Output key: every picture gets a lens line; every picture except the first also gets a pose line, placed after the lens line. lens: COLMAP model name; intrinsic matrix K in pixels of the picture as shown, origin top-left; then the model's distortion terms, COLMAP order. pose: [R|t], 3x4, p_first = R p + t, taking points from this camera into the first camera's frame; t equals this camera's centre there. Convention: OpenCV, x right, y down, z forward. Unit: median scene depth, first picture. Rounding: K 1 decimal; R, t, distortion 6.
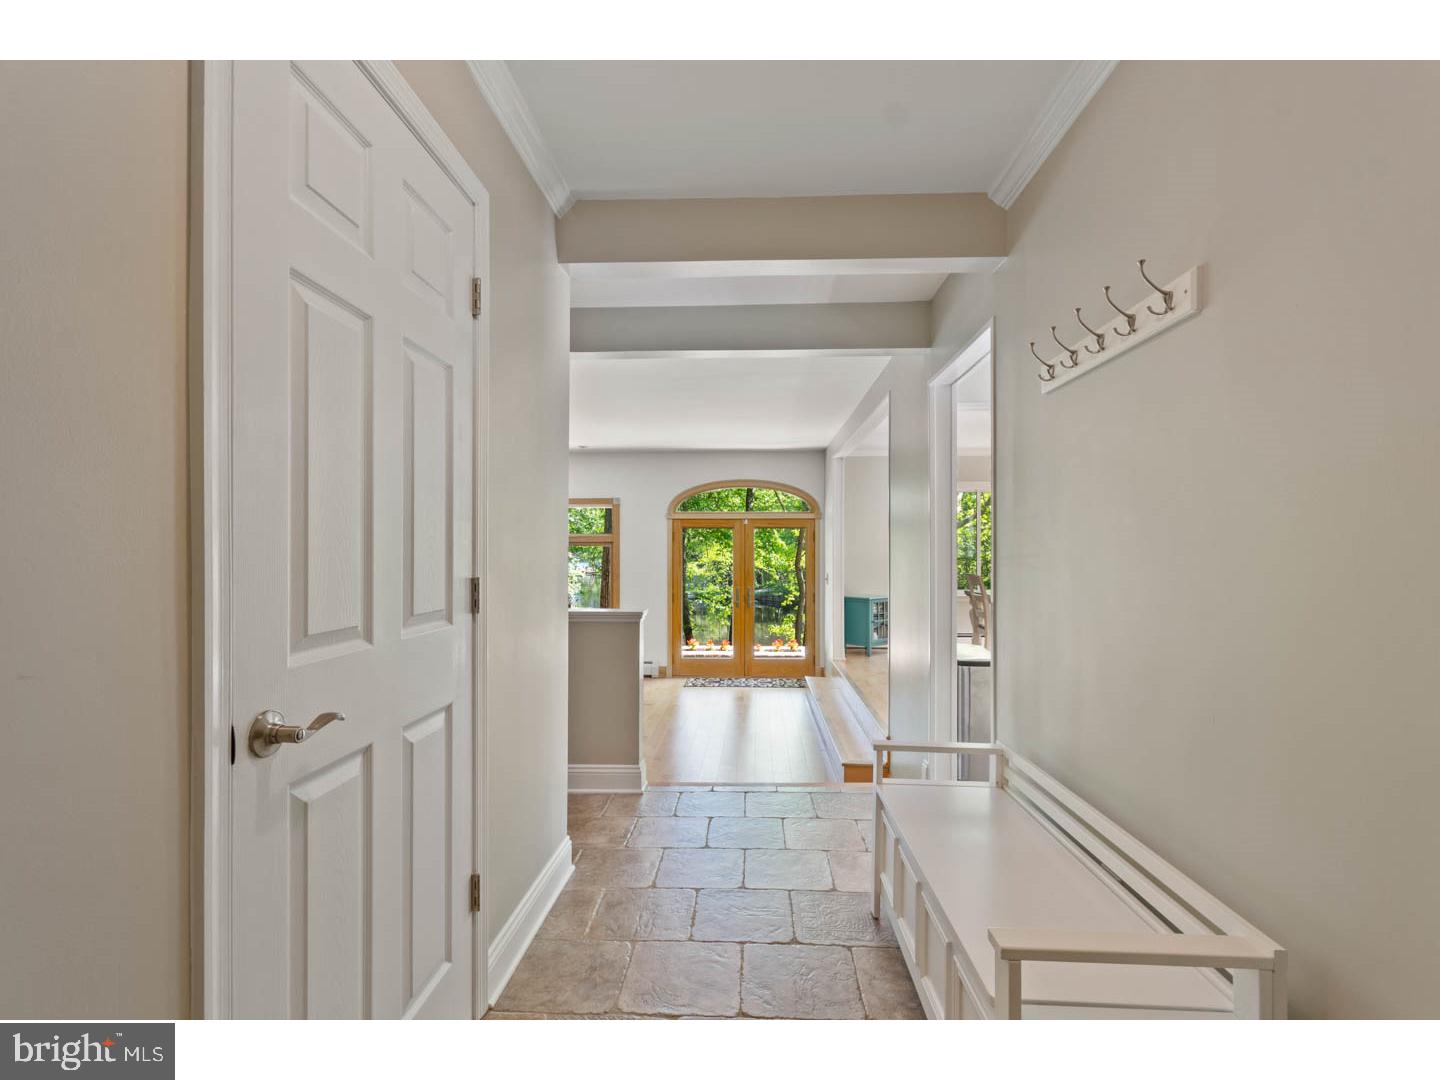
lens RADIAL K [[652.7, 0, 725.7], [0, 652.7, 549.9], [0, 0, 1]] dist [-0.000754, -0.000920]
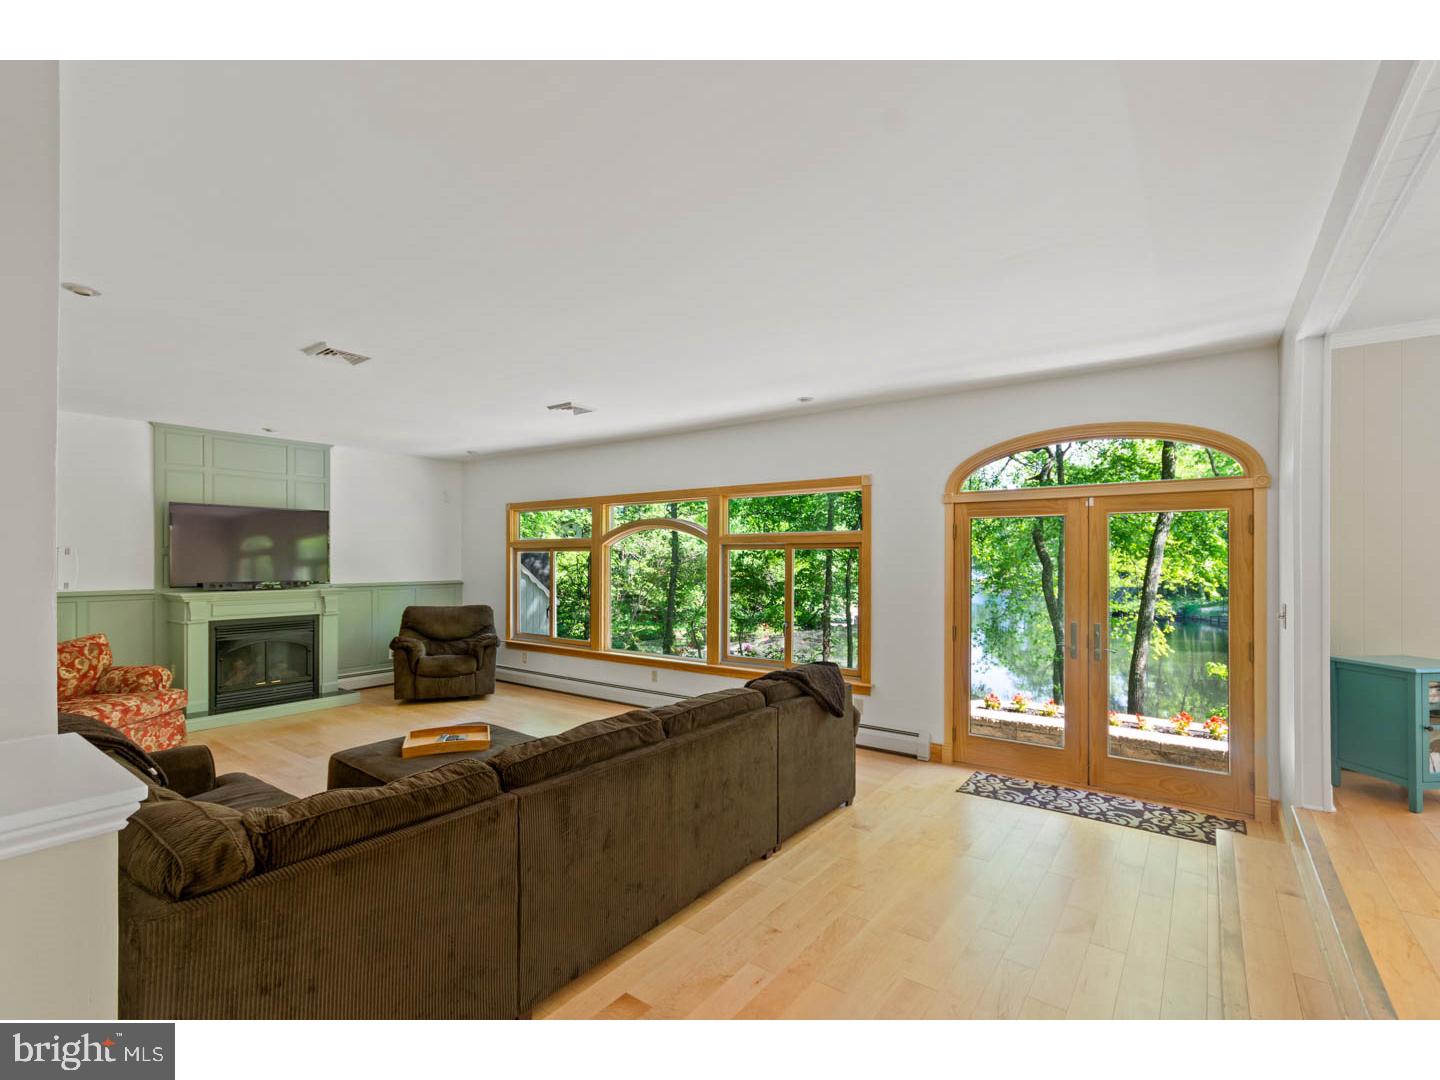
lens RADIAL K [[652.7, 0, 727.6], [0, 652.7, 557.8], [0, 0, 1]] dist [-0.000754, -0.000920]
pose [[0.840288, -0.001290, -0.542139, 0.071480], [0.003957, 0.999985, 0.003754, 0.000466], [0.542126, -0.005300, 0.840281, 0.378136]]
